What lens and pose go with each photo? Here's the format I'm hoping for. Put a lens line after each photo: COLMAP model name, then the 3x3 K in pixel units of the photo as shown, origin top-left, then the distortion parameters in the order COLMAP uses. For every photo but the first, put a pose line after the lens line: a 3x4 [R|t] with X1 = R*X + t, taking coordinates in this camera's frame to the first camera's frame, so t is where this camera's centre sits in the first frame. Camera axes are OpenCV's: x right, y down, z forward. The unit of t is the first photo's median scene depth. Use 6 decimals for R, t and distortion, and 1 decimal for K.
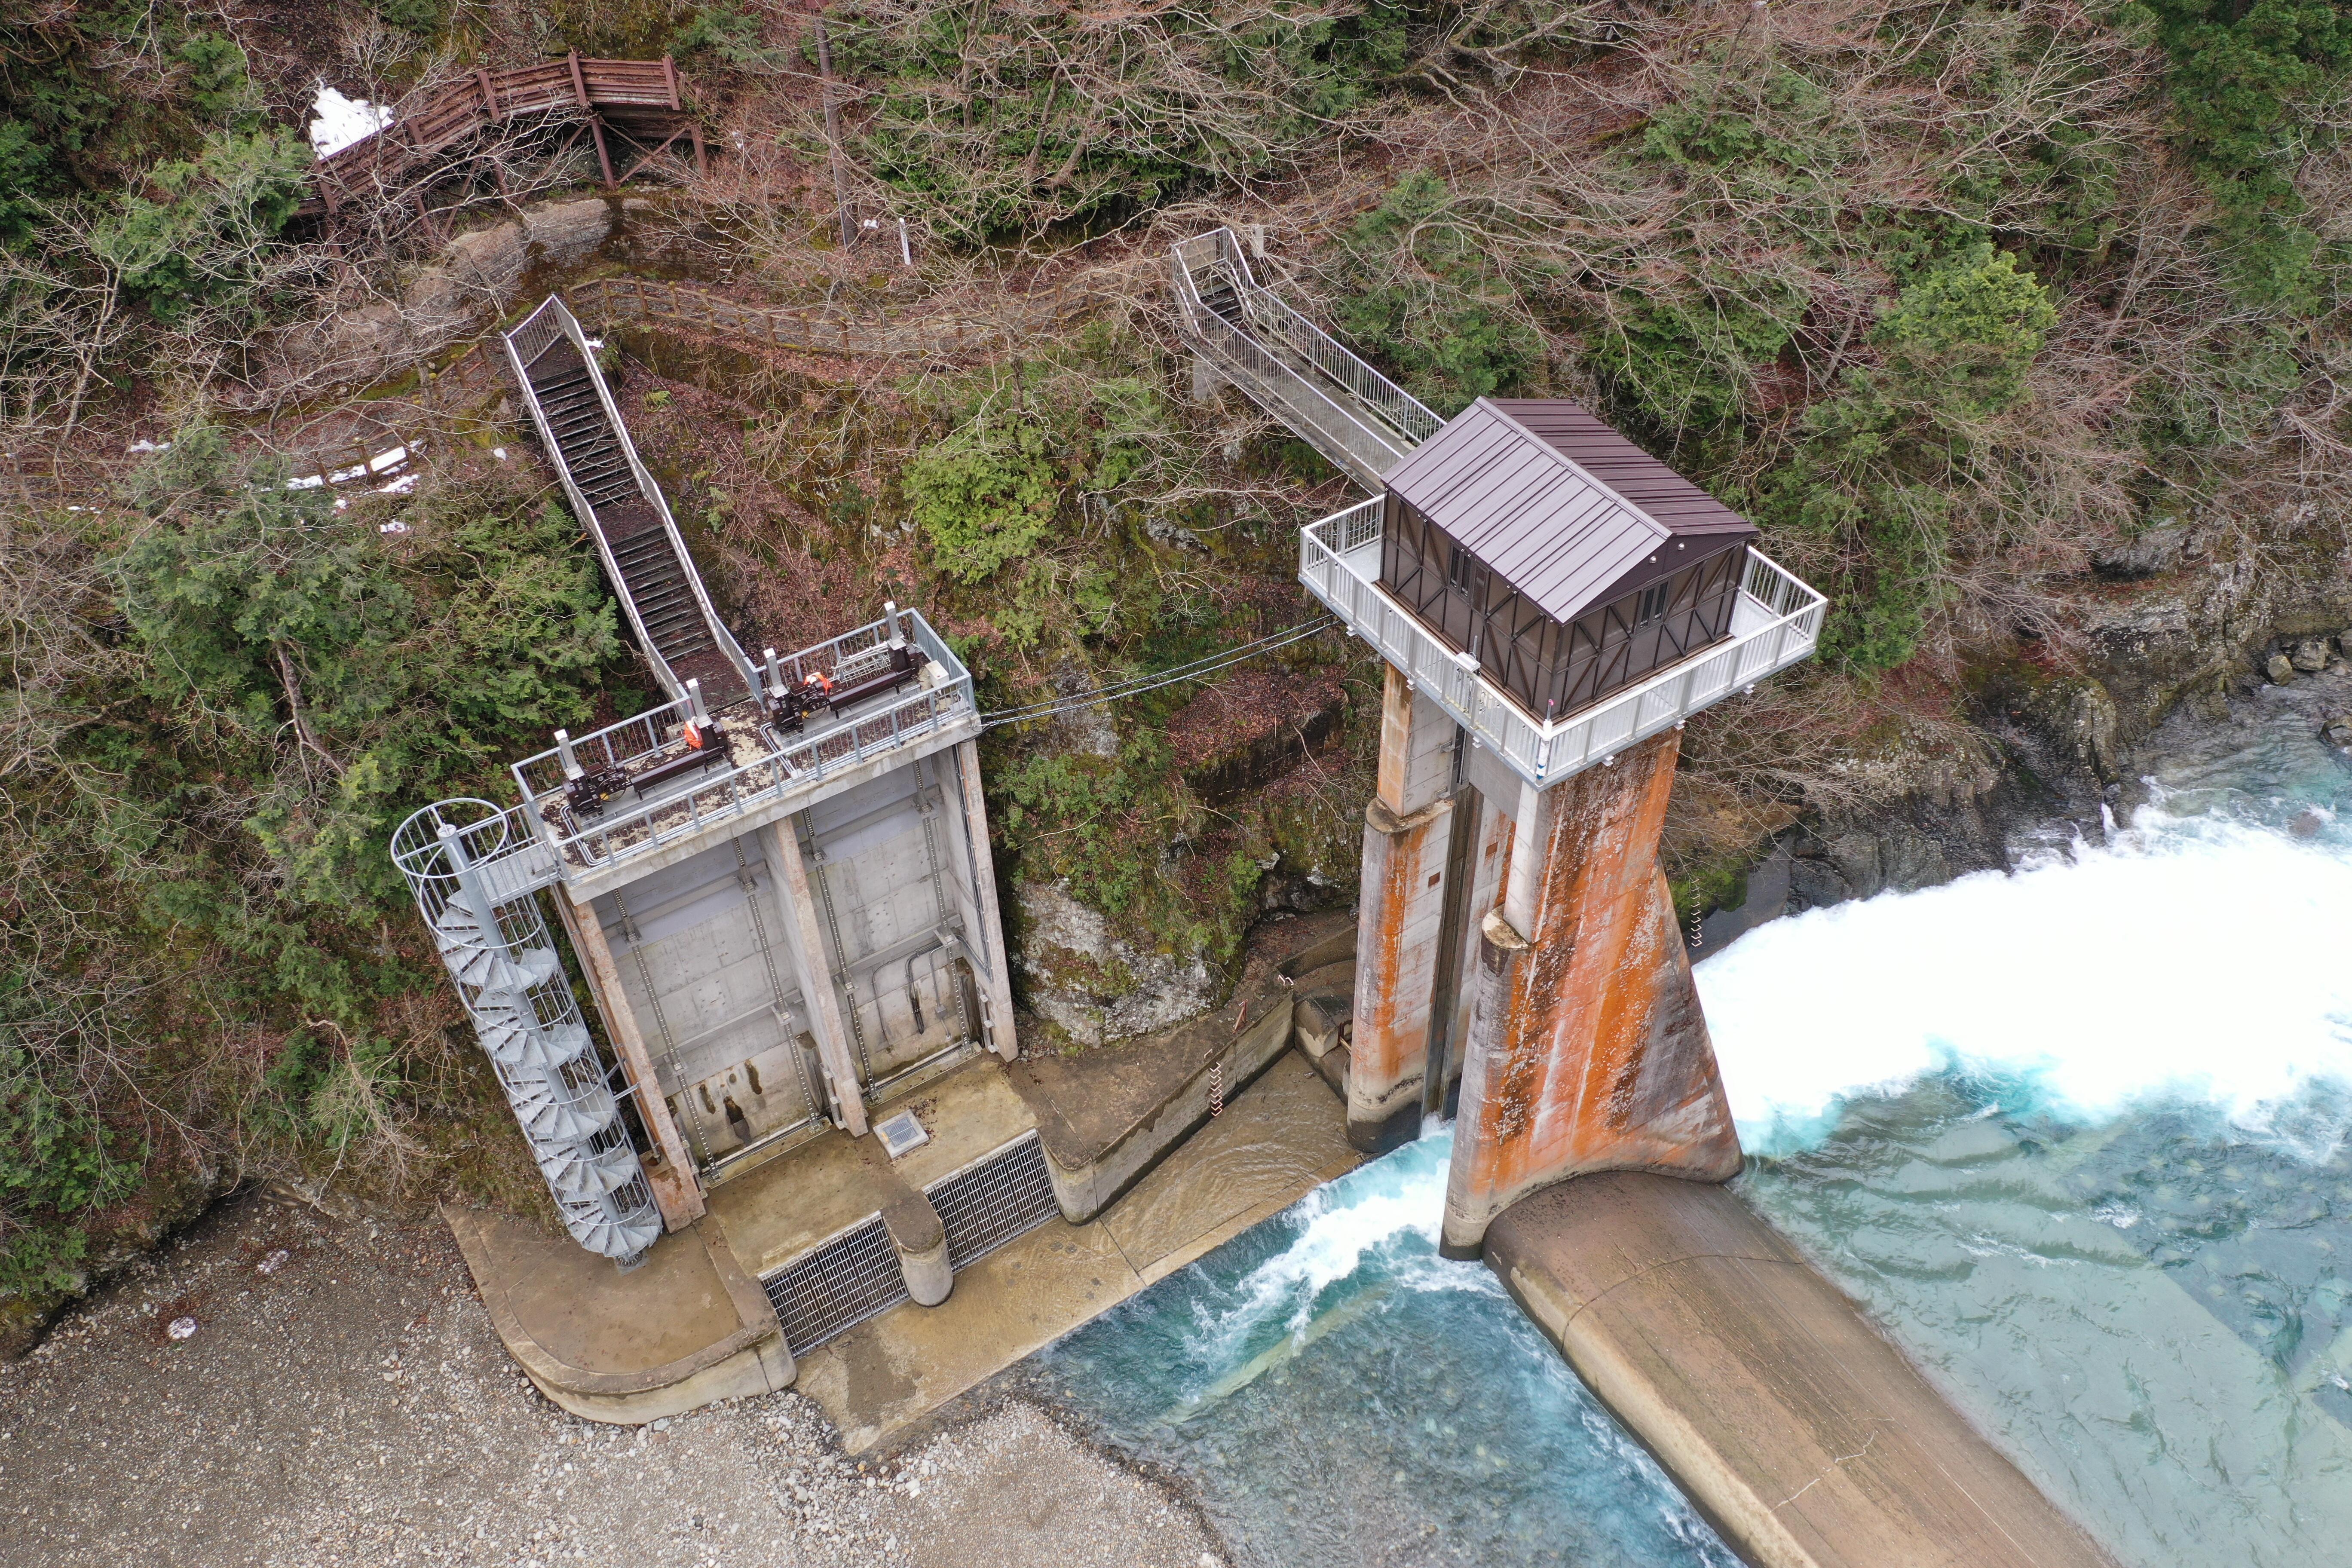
lens RADIAL K [[1859.3, 0, 1176.0], [0, 1859.3, 784.0], [0, 0, 1]] dist [0.020356, 0.004943]
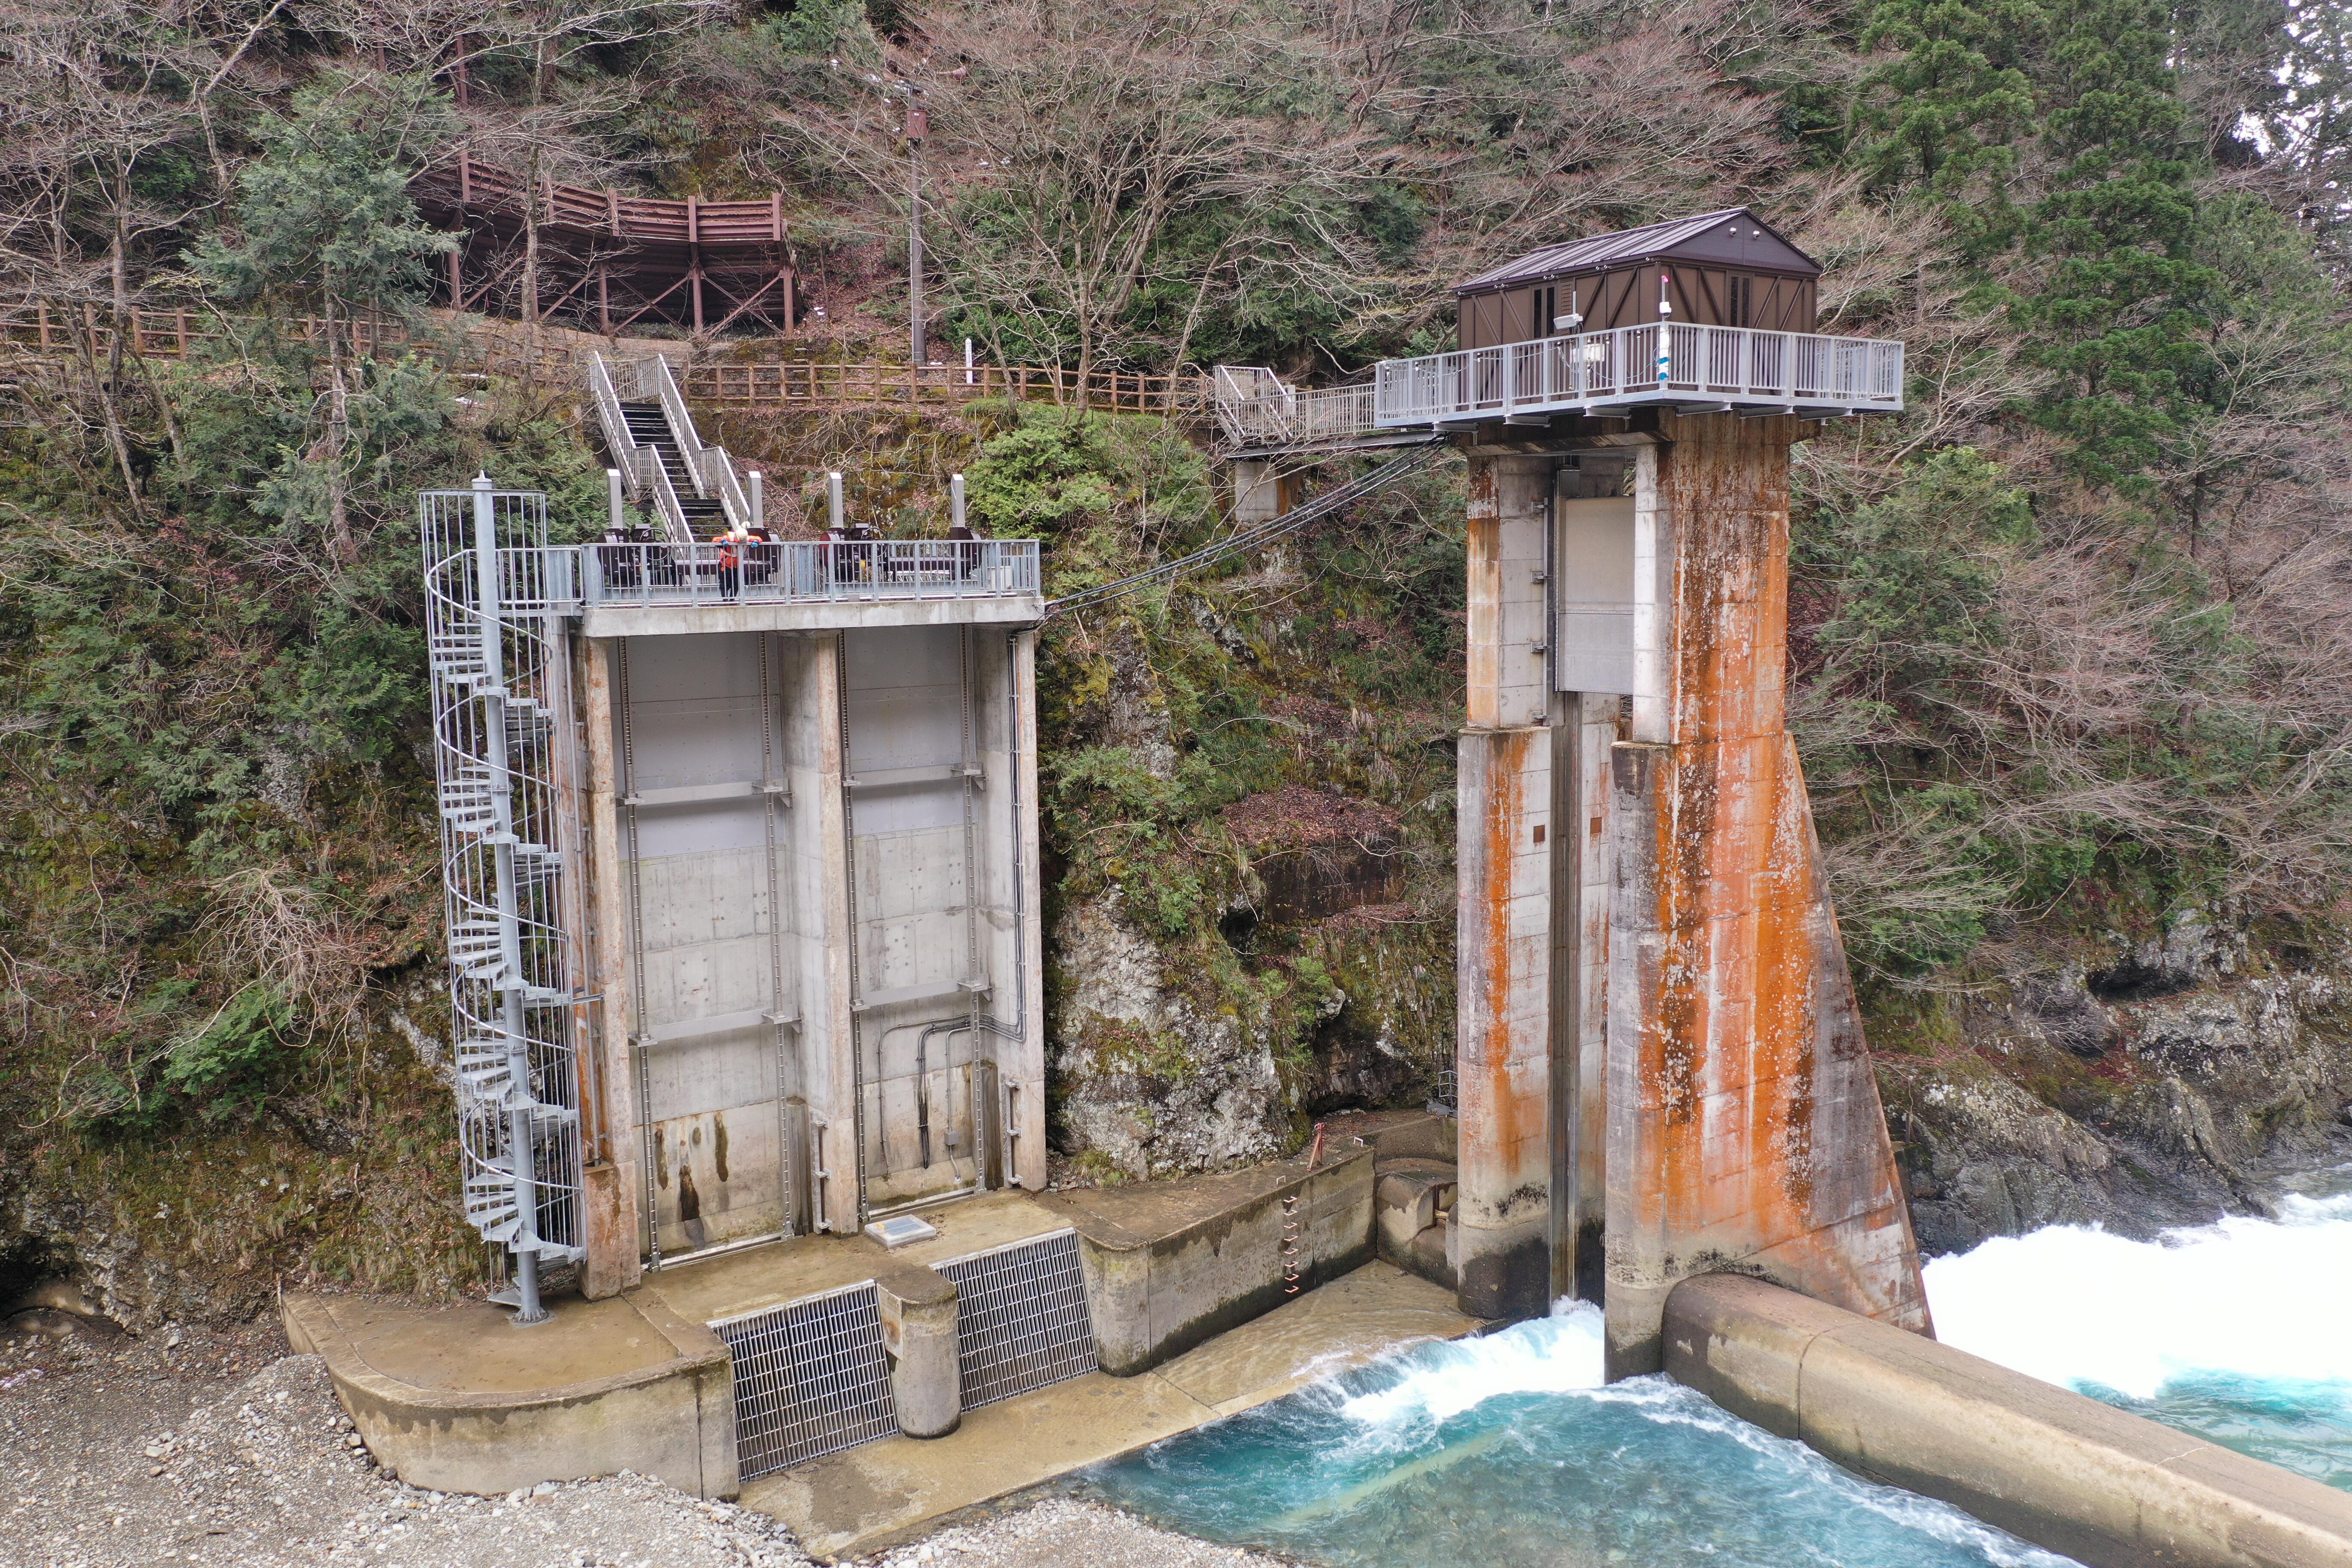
lens RADIAL K [[1859.3, 0, 1176.0], [0, 1859.3, 784.0], [0, 0, 1]] dist [0.020356, 0.004943]
pose [[0.998723, 0.004242, 0.050336, -0.073507], [0.027243, 0.793904, -0.607432, 0.525123], [-0.042539, 0.608028, 0.792775, 0.265567]]
